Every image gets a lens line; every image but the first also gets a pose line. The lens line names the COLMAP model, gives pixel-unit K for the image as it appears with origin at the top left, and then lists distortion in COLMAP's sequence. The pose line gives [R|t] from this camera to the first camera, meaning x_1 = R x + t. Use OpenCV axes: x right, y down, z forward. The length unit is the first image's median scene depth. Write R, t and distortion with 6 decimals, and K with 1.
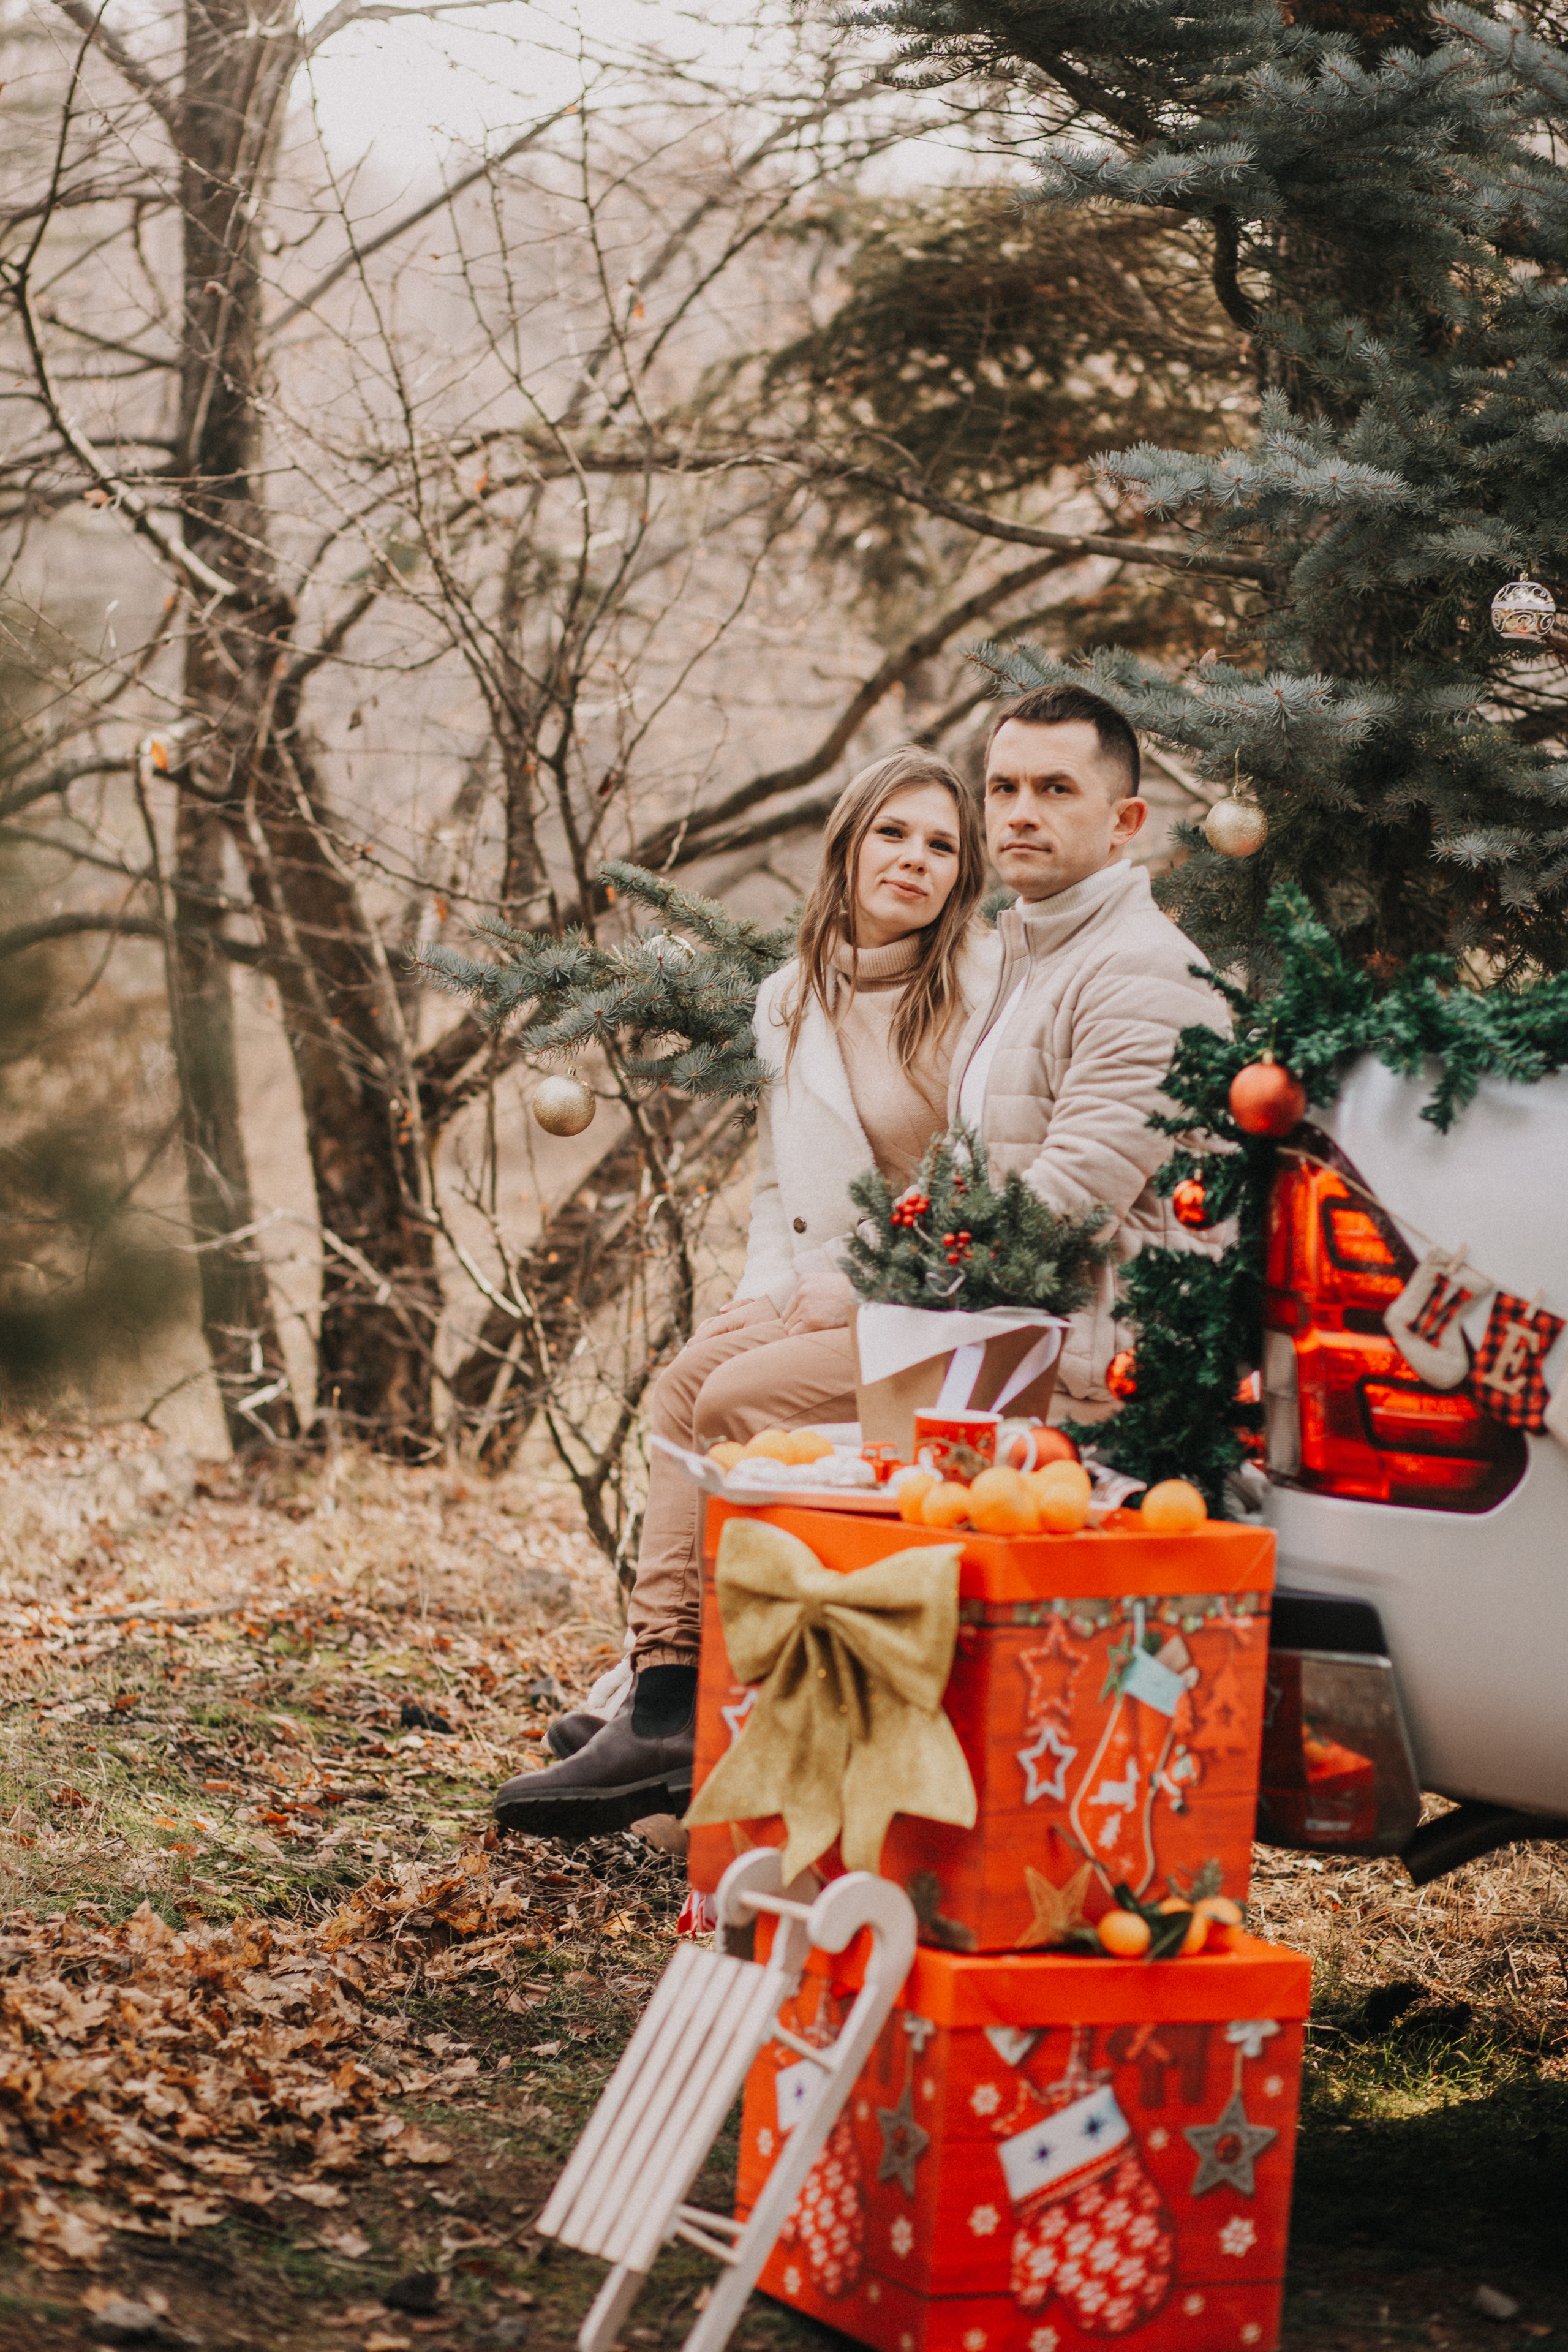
lens RADIAL K [[6061.4, 0, 786.2], [0, 6061.4, 1078.4], [0, 0, 1]] dist [-0.048612, -1.575526]
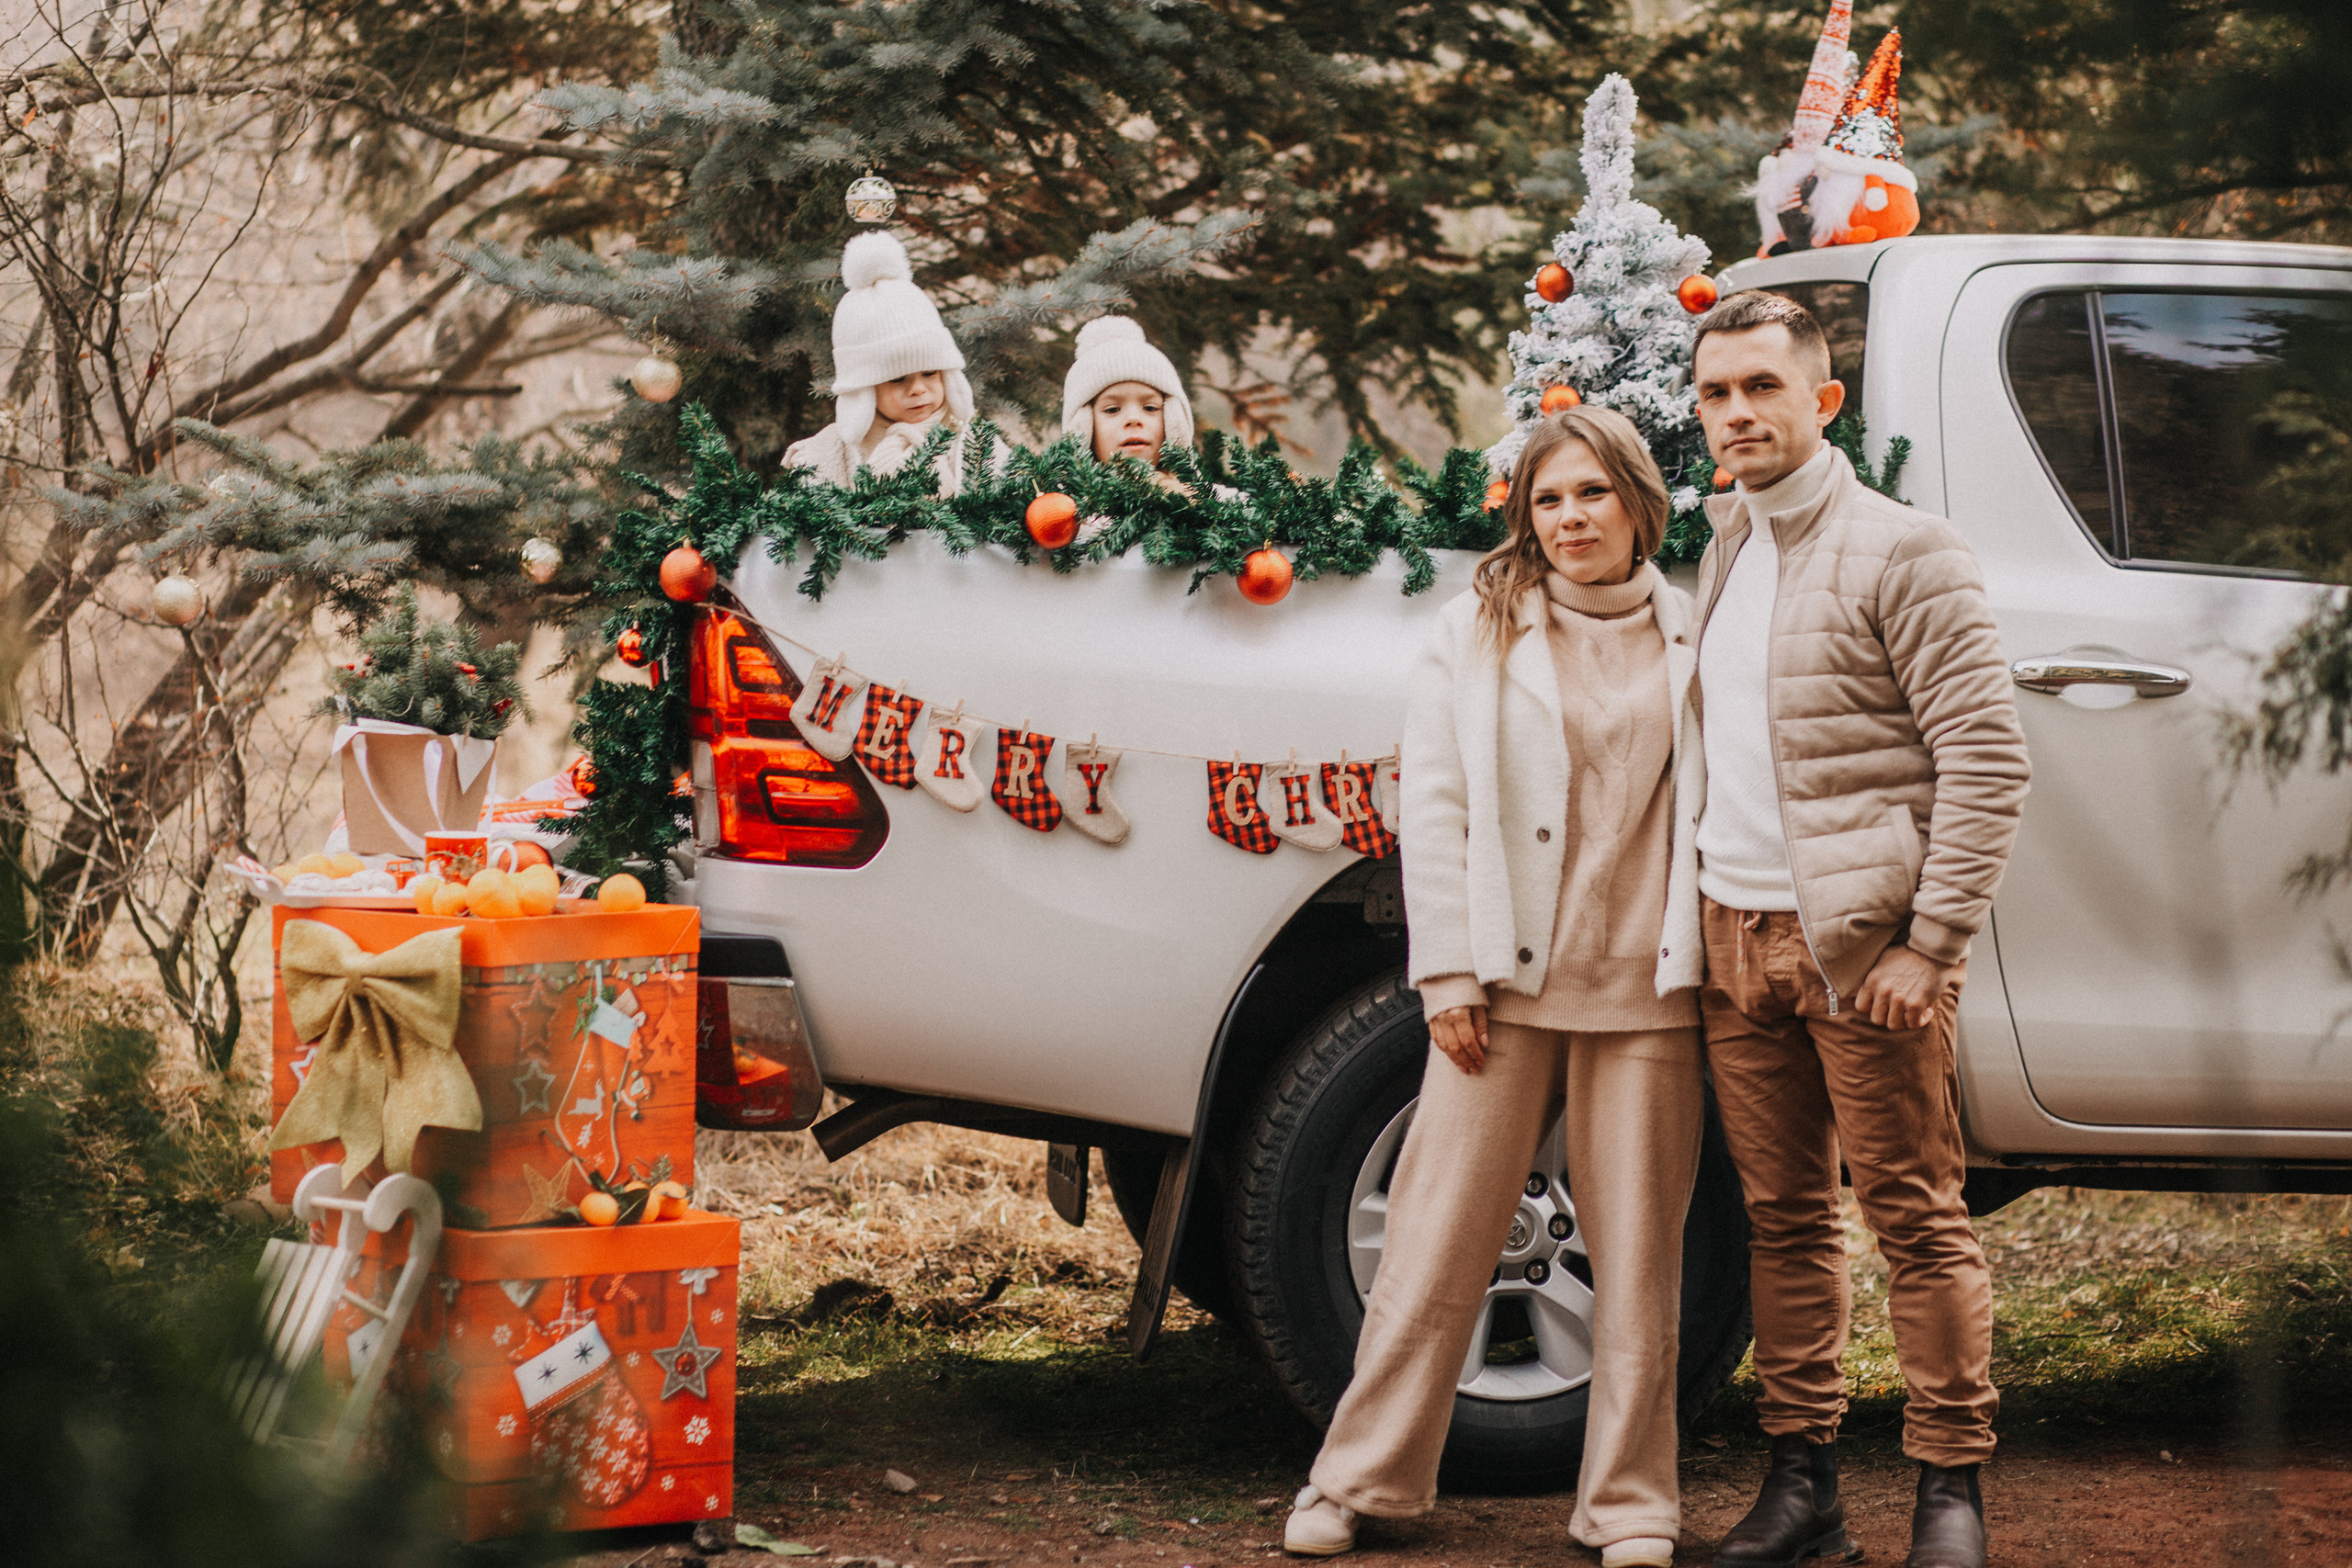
lens RADIAL K [[6060.8, 0, 1176.0], [0, 6060.8, 784.0], [0, 0, 1]] dist [-0.048612, -1.575526]
pose [[0.988779, -0.055733, 0.138602, 0.000921], [0.051835, 0.998156, 0.031578, 0.007468], [-0.140106, -0.024039, 0.989845, -0.229398]]
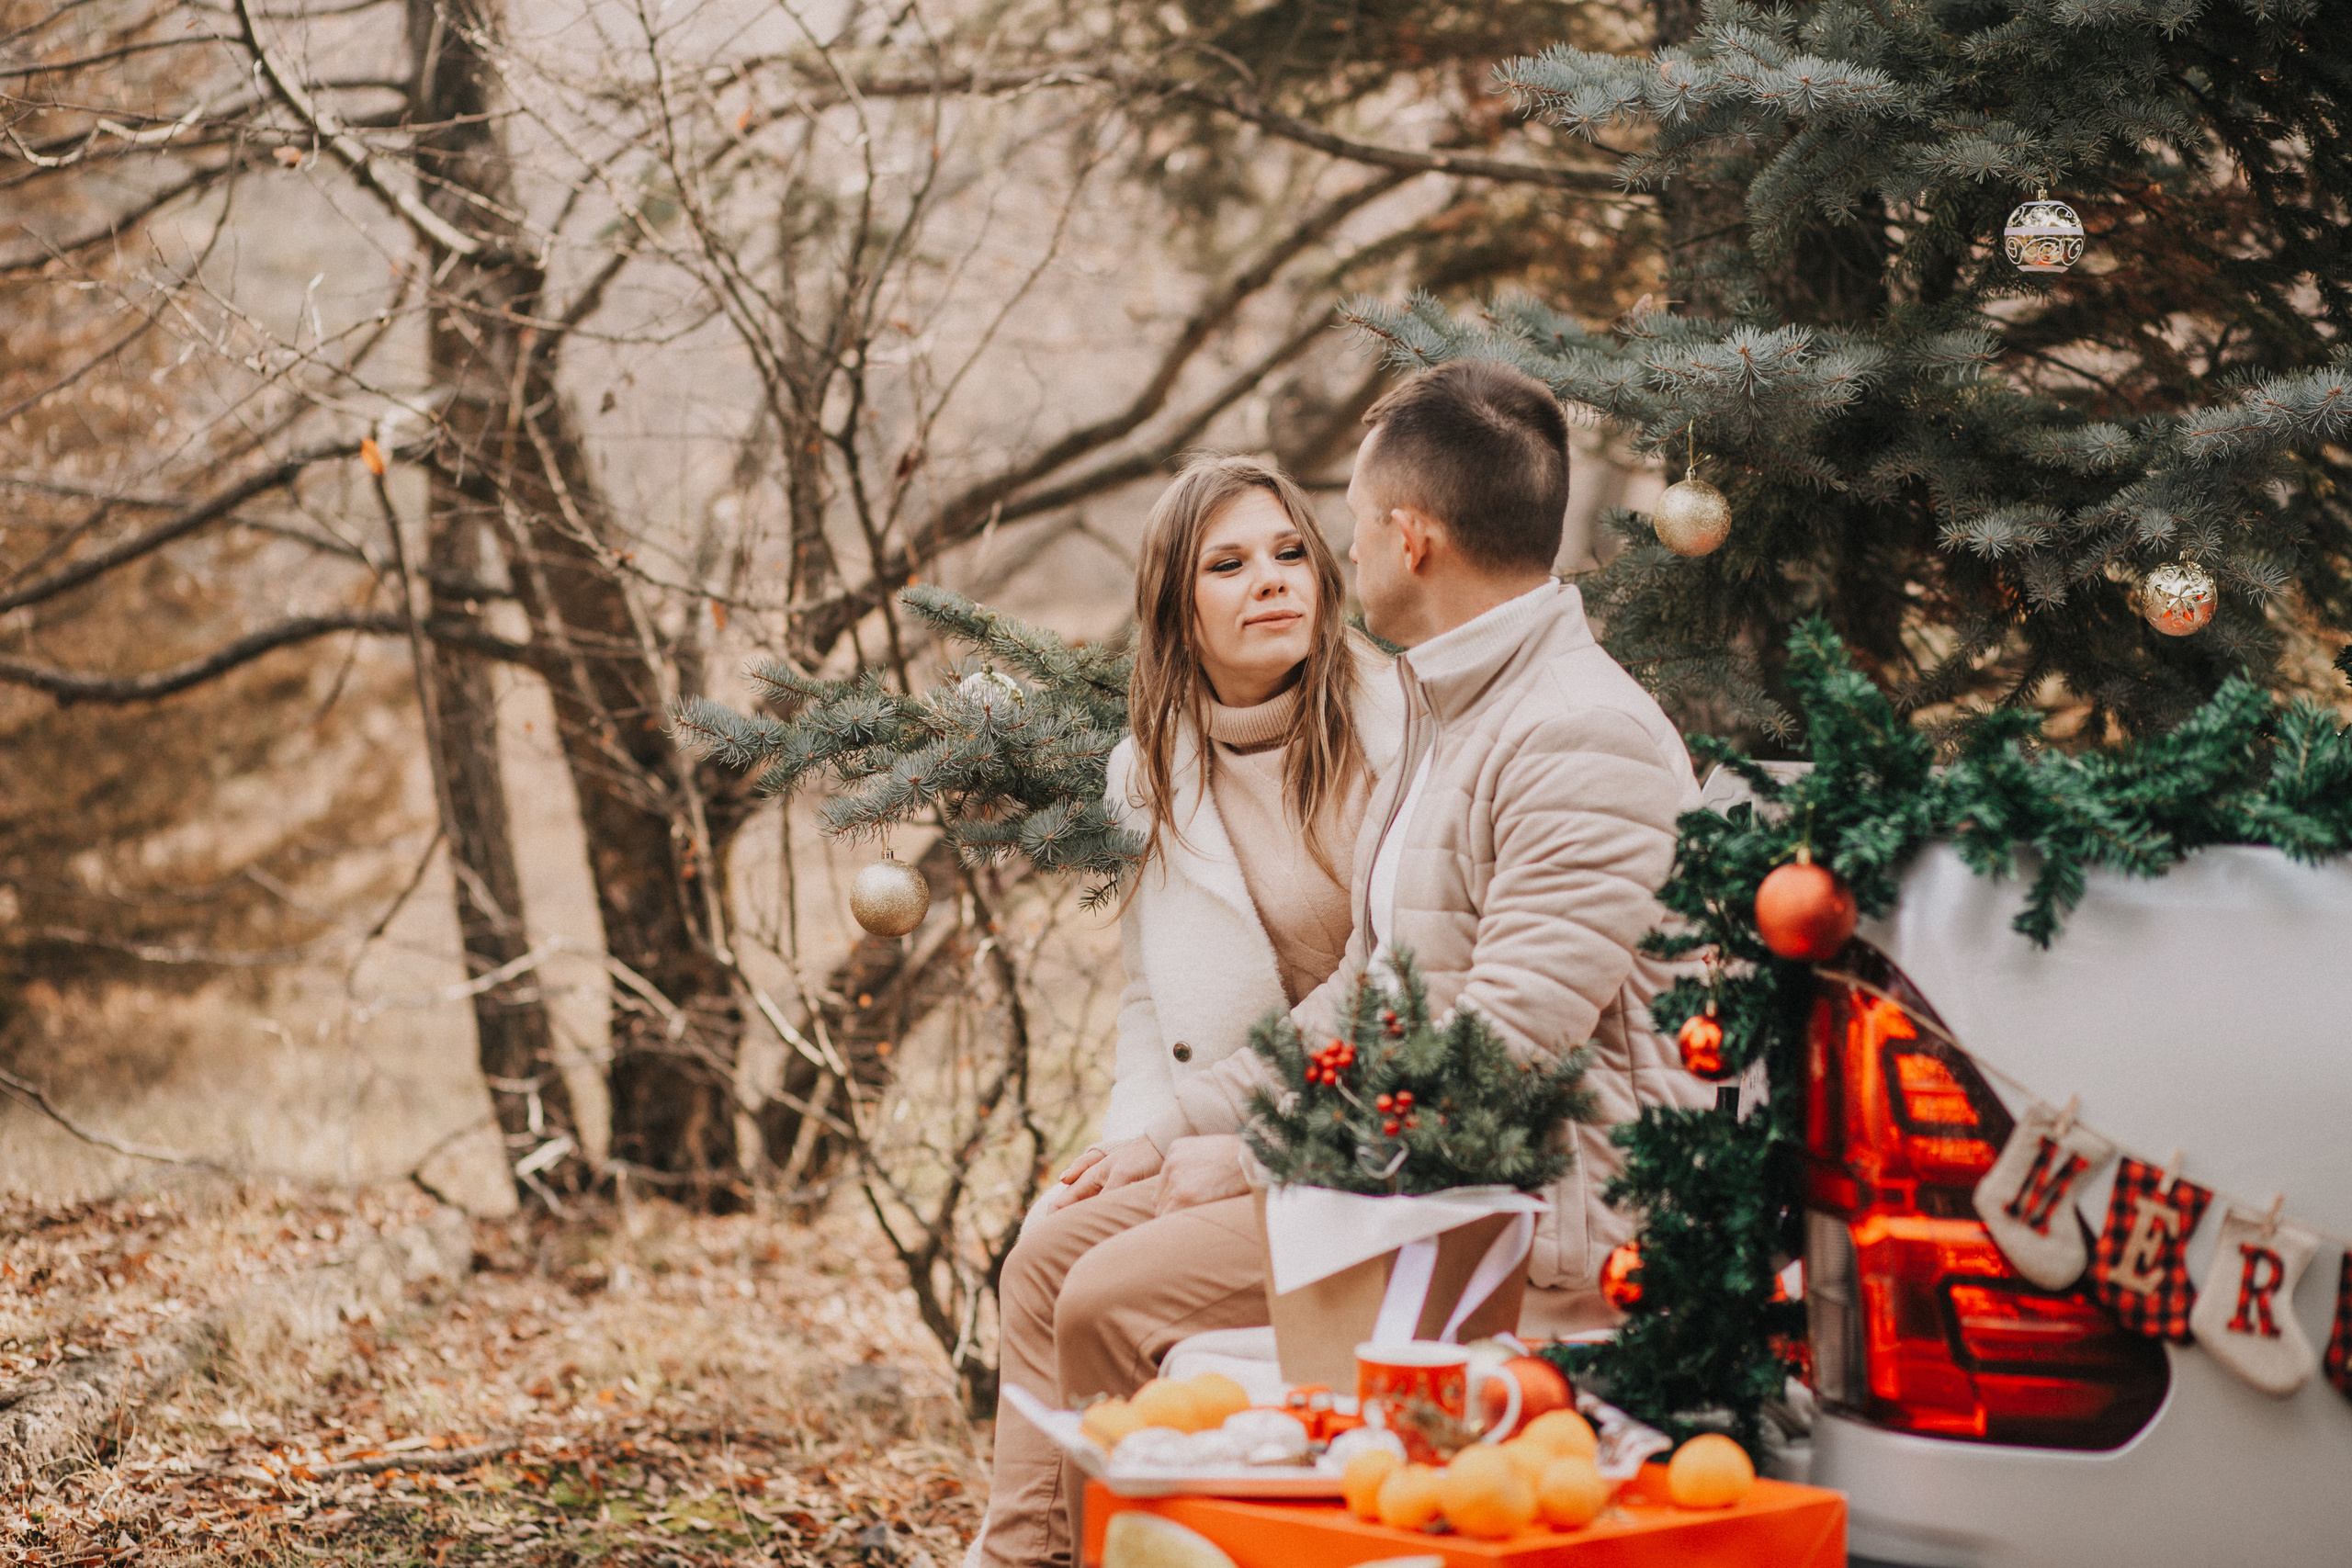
lens RADIAL K [[5844.3, 0, 1176.0], [0, 5844.3, 784.0], [0, 0, 1]] dist [-0.039896, -0.660148]
pose [[0.999080, -0.040075, 0.015295, -0.006165], [0.039750, 0.998989, 0.020992, -0.020628], [-0.016121, -0.020365, 0.999663, 0.184201]]
